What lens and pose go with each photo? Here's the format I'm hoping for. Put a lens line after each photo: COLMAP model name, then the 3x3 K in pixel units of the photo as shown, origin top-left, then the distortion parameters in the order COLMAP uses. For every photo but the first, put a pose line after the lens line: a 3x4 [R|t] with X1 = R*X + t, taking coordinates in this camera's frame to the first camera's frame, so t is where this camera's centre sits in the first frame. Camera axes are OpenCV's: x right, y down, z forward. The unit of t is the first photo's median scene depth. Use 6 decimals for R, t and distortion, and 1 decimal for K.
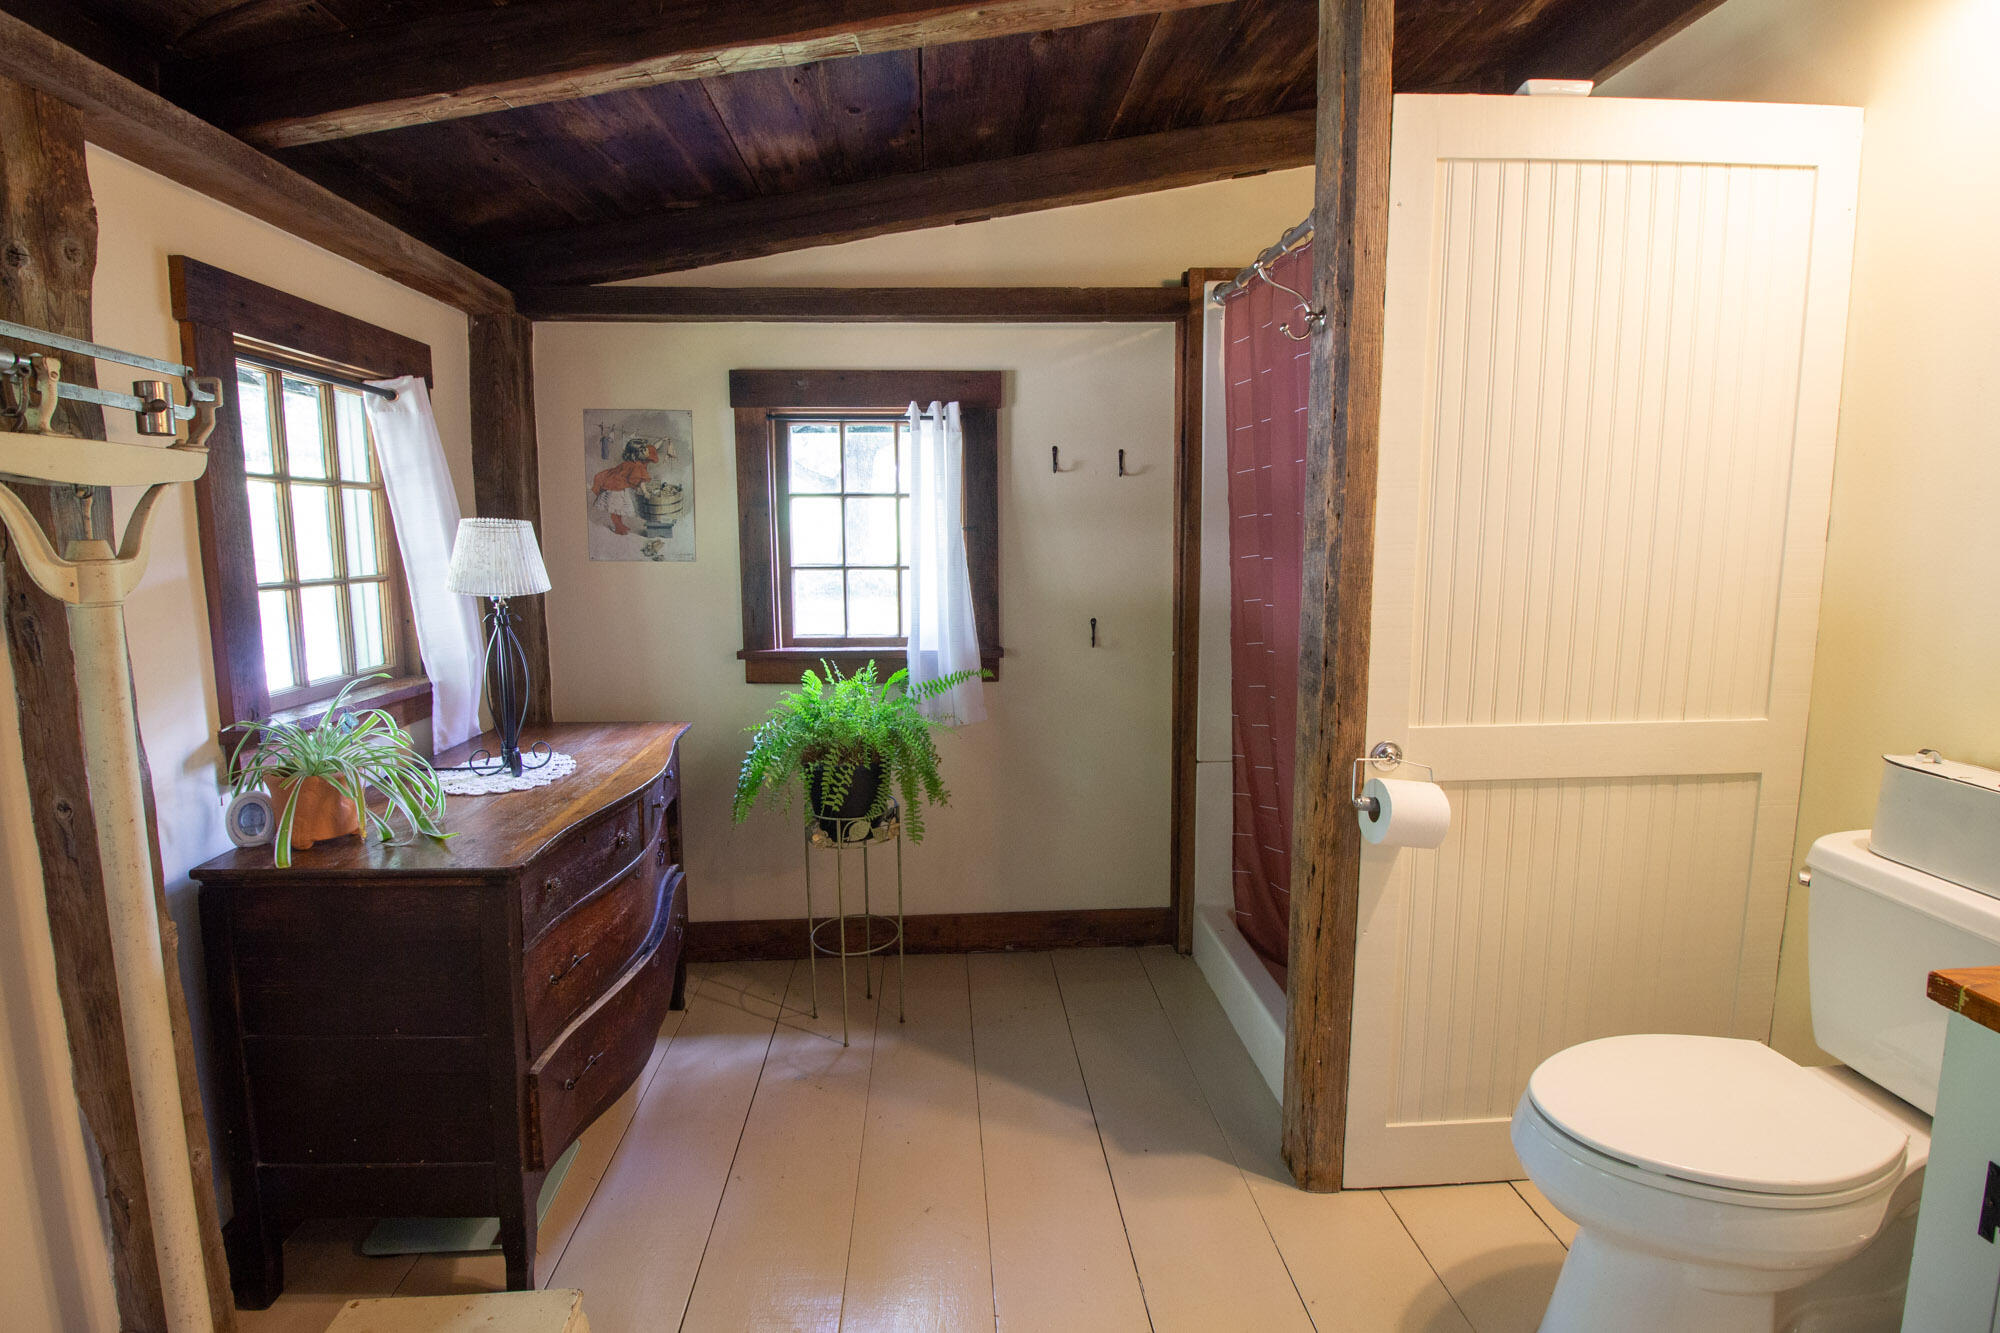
lens RADIAL K [[931.4, 0, 995.4], [0, 931.4, 655.7], [0, 0, 1]] dist [0.003166, -0.013507]
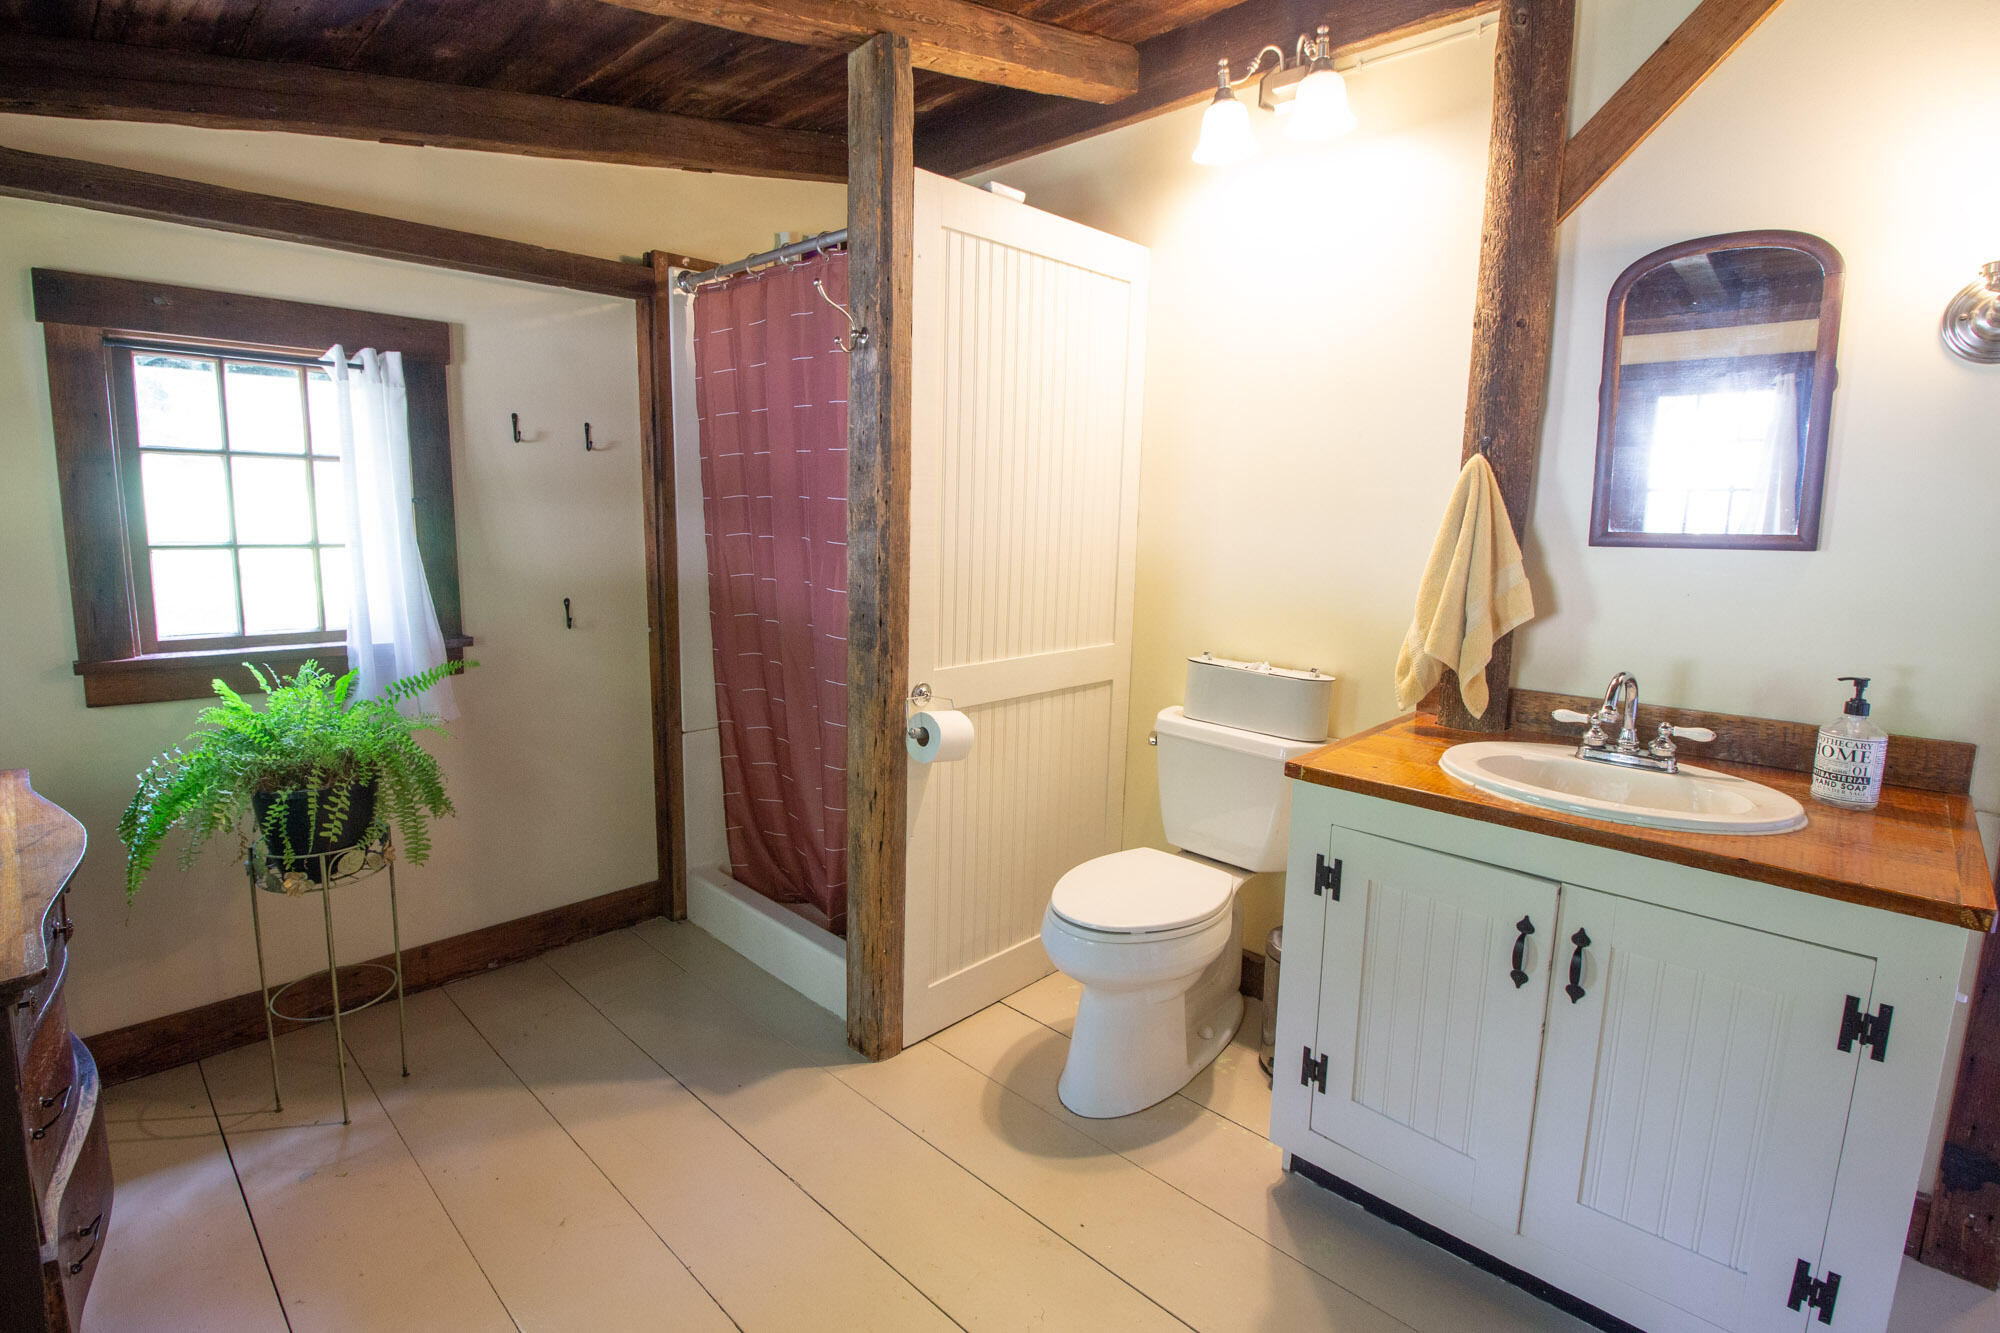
lens RADIAL K [[931.4, 0, 995.4], [0, 931.4, 655.7], [0, 0, 1]] dist [0.003166, -0.013507]
pose [[0.739868, -0.081531, 0.667793, -0.244366], [0.064840, 0.996650, 0.049843, -0.000586], [-0.669620, 0.006423, 0.742676, -0.003321]]
